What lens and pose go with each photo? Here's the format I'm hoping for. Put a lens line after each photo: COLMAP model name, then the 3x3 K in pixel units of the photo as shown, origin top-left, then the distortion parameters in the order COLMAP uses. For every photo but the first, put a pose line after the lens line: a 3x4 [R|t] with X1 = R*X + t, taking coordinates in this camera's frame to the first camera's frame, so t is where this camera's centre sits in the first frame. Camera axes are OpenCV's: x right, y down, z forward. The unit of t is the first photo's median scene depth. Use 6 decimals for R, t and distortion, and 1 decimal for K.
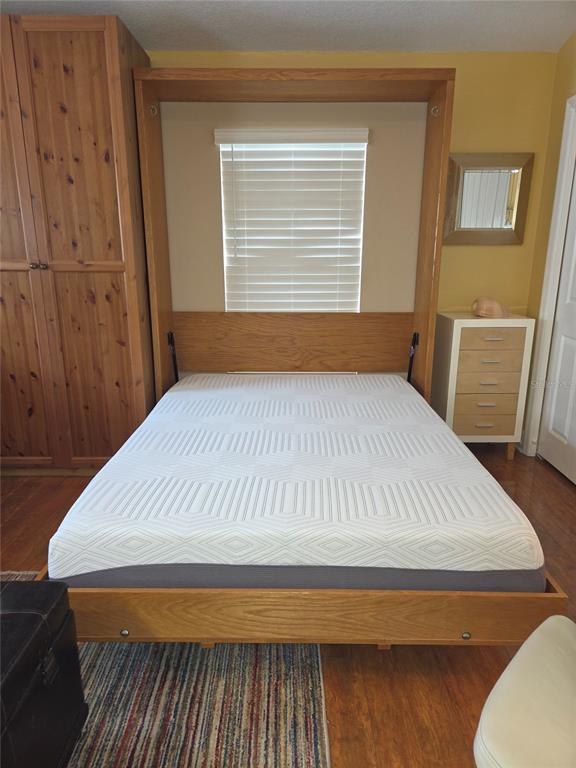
lens RADIAL K [[517.3, 0, 288.0], [0, 517.3, 384.0], [0, 0, 1]] dist [0.050499, -0.048522]
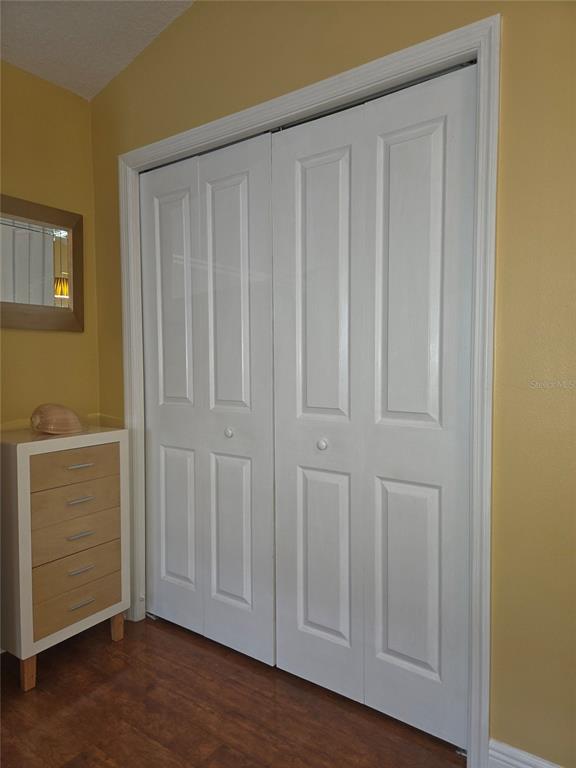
lens RADIAL K [[517.3, 0, 288.0], [0, 517.3, 384.0], [0, 0, 1]] dist [0.050499, -0.048522]
pose [[0.571613, -0.038936, 0.819599, 0.011713], [0.205637, 0.973793, -0.097157, -0.067553], [-0.794337, 0.224077, 0.564640, 0.390006]]
